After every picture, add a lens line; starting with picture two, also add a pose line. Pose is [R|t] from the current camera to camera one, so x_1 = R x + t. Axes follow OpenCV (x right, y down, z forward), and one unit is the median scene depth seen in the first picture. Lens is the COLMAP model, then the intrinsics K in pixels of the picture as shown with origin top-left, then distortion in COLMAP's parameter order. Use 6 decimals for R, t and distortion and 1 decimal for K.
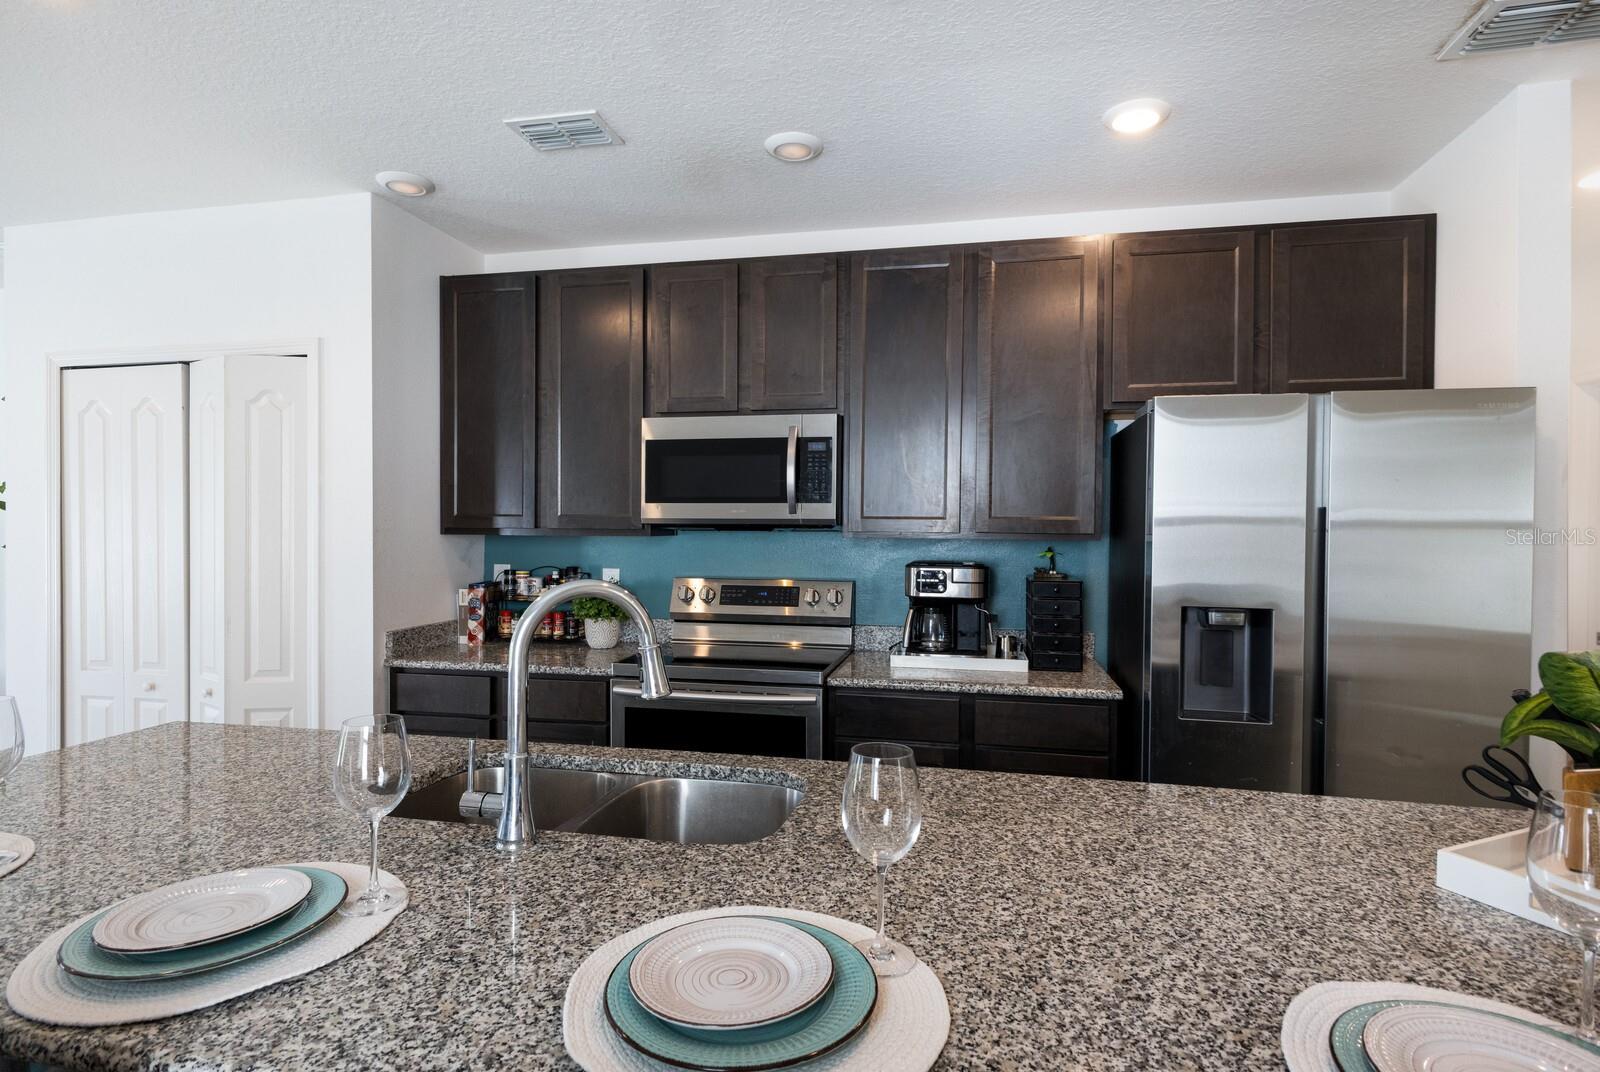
lens RADIAL K [[831.0, 0, 800.0], [0, 831.0, 536.0], [0, 0, 1]] dist [-0.001244, -0.000588]
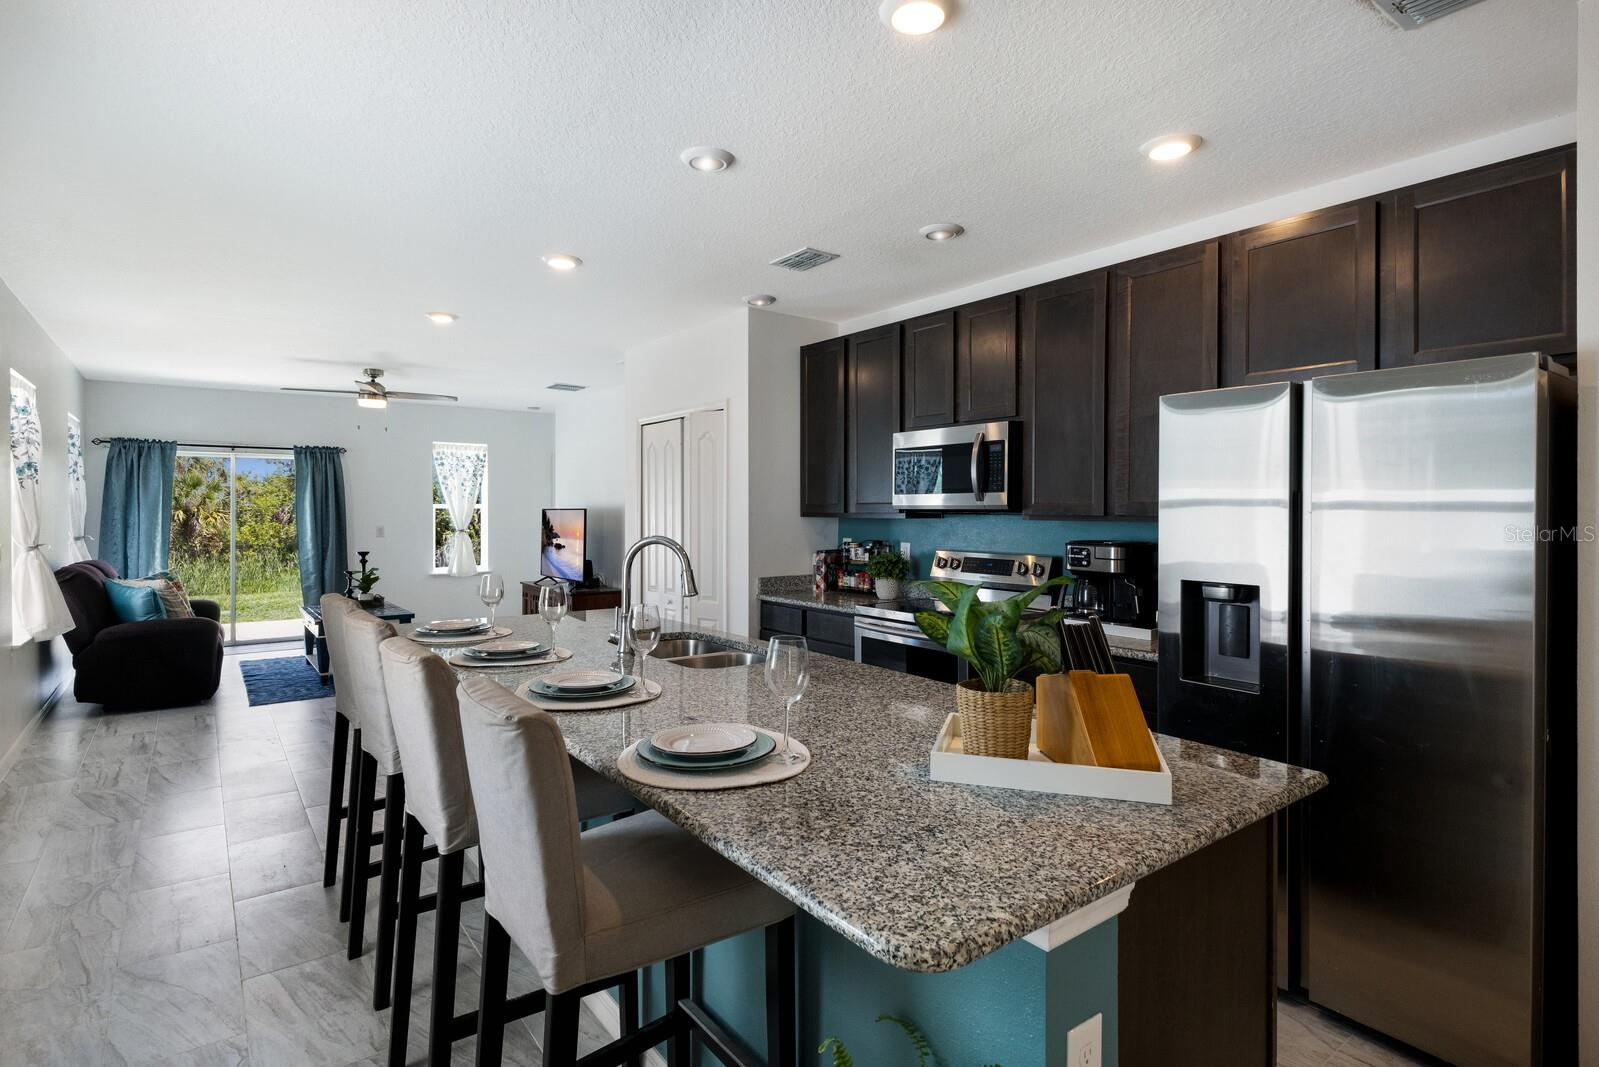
lens RADIAL K [[803.3, 0, 798.7], [0, 803.3, 517.7], [0, 0, 1]] dist [-0.001037, -0.000028]
pose [[0.752273, 0.002386, -0.658847, 0.570107], [-0.006969, 0.999966, -0.004336, 0.006004], [0.658814, 0.007854, 0.752265, -0.111638]]
